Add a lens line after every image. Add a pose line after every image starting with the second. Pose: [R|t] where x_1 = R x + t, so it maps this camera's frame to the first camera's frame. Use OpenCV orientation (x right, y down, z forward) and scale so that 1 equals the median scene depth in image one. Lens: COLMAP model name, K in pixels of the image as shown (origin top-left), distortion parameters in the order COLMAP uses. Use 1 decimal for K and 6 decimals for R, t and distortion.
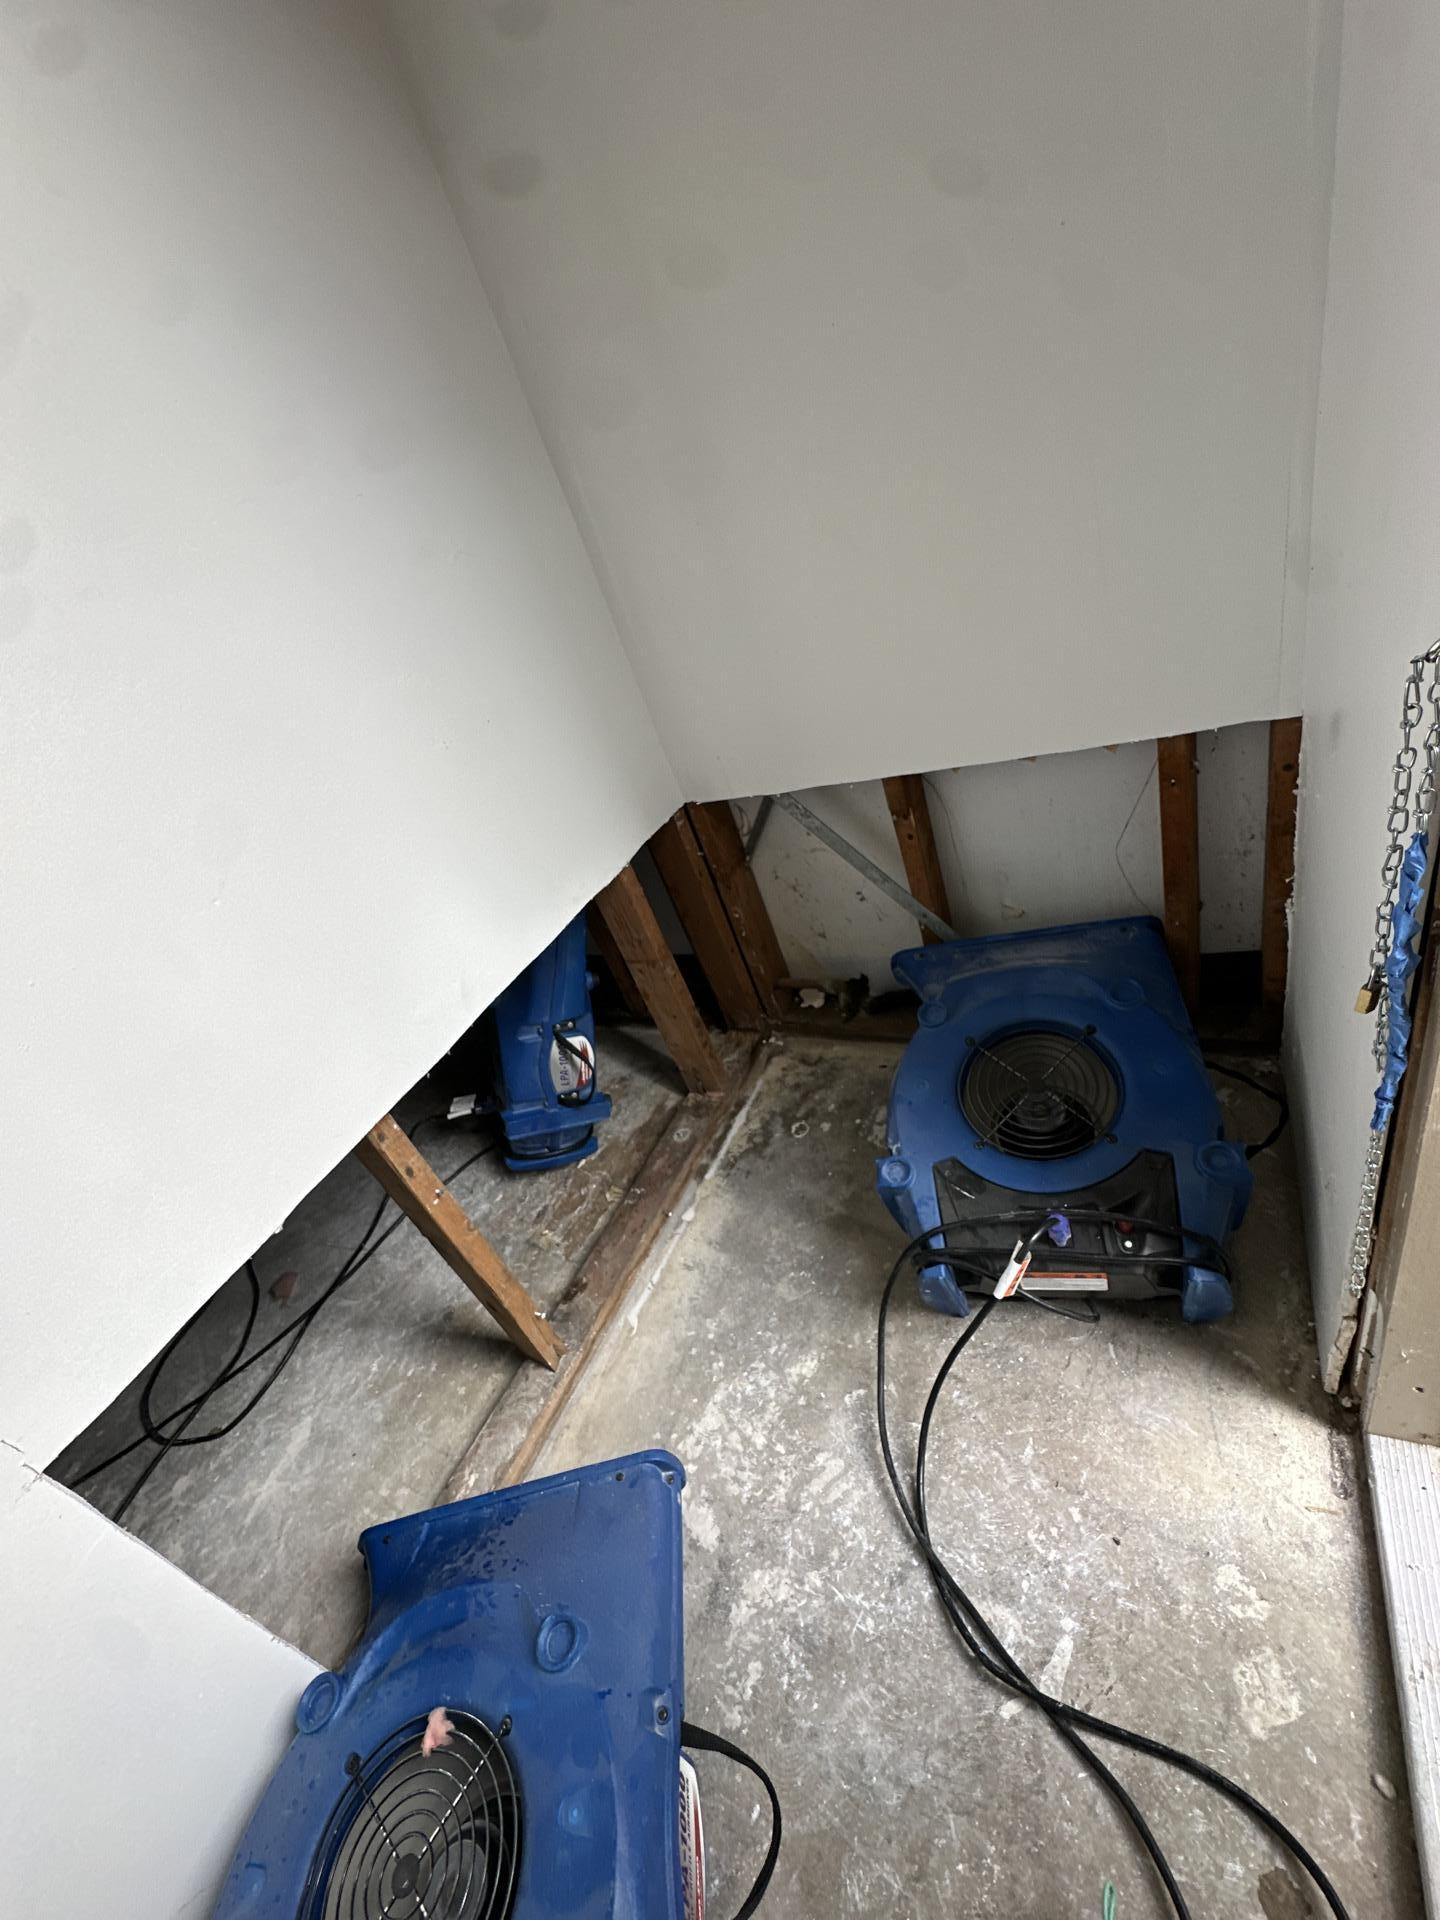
lens RADIAL K [[768.9, 0, 721.2], [0, 768.9, 957.5], [0, 0, 1]] dist [-0.005840, 0.001256]
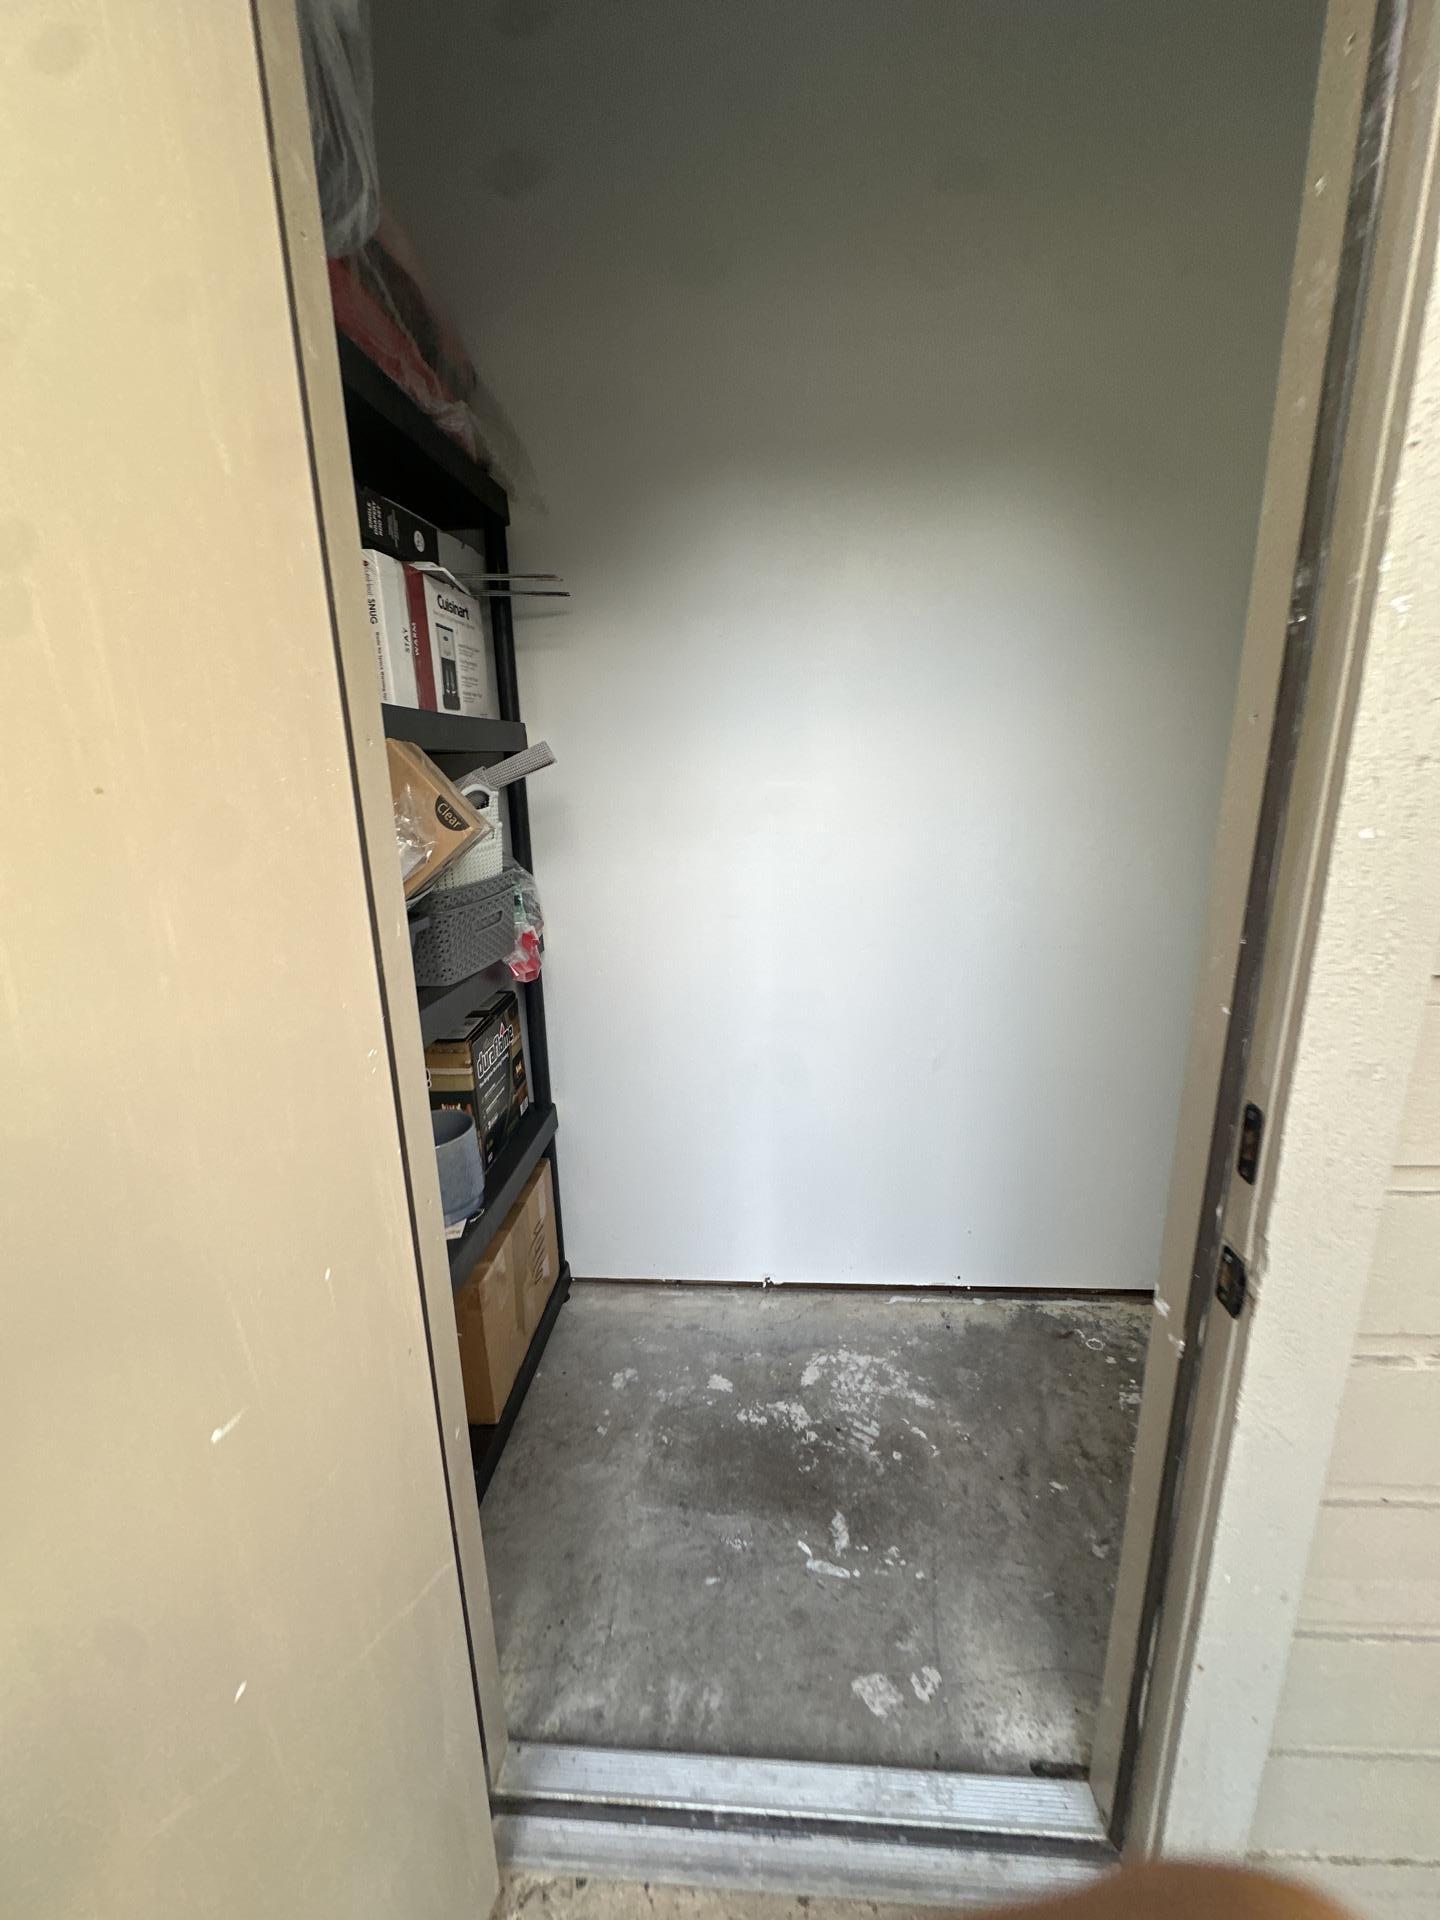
lens RADIAL K [[768.9, 0, 717.9], [0, 768.9, 954.8], [0, 0, 1]] dist [-0.005840, 0.001256]
pose [[0.372553, 0.522672, -0.766824, 0.728839], [-0.584901, 0.773773, 0.243241, -0.285248], [0.720483, 0.357896, 0.593982, -0.508491]]
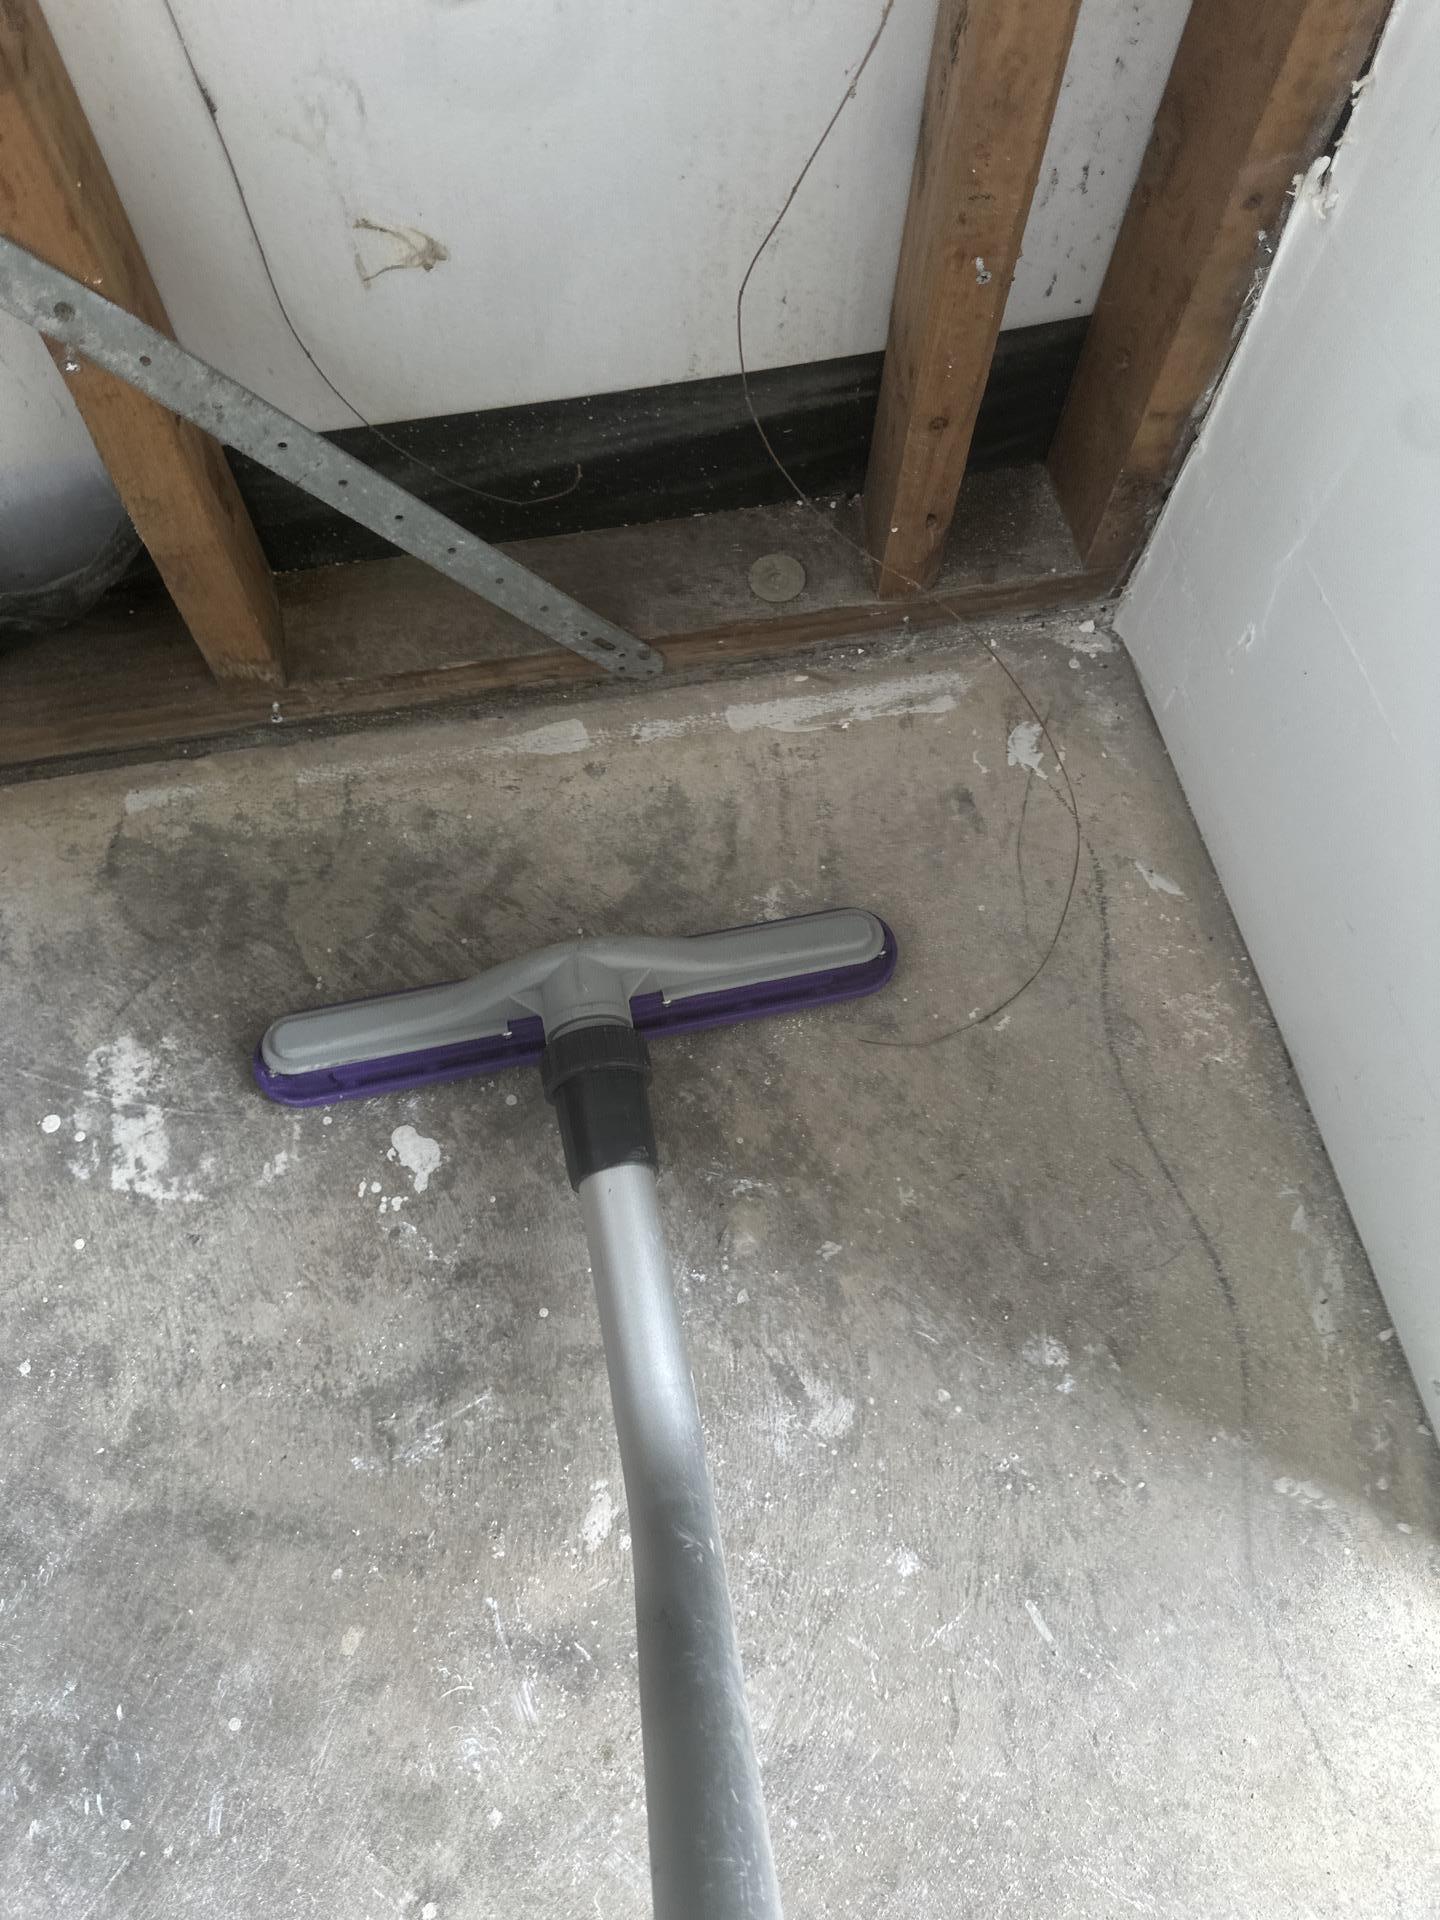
lens RADIAL K [[1397.1, 0, 722.5], [0, 1397.1, 963.3], [0, 0, 1]] dist [0.001210, -0.002797]
pose [[0.746744, -0.382884, 0.543850, 0.156619], [0.092559, 0.869549, 0.485095, -0.097780], [-0.658640, -0.311904, 0.684770, 0.748767]]
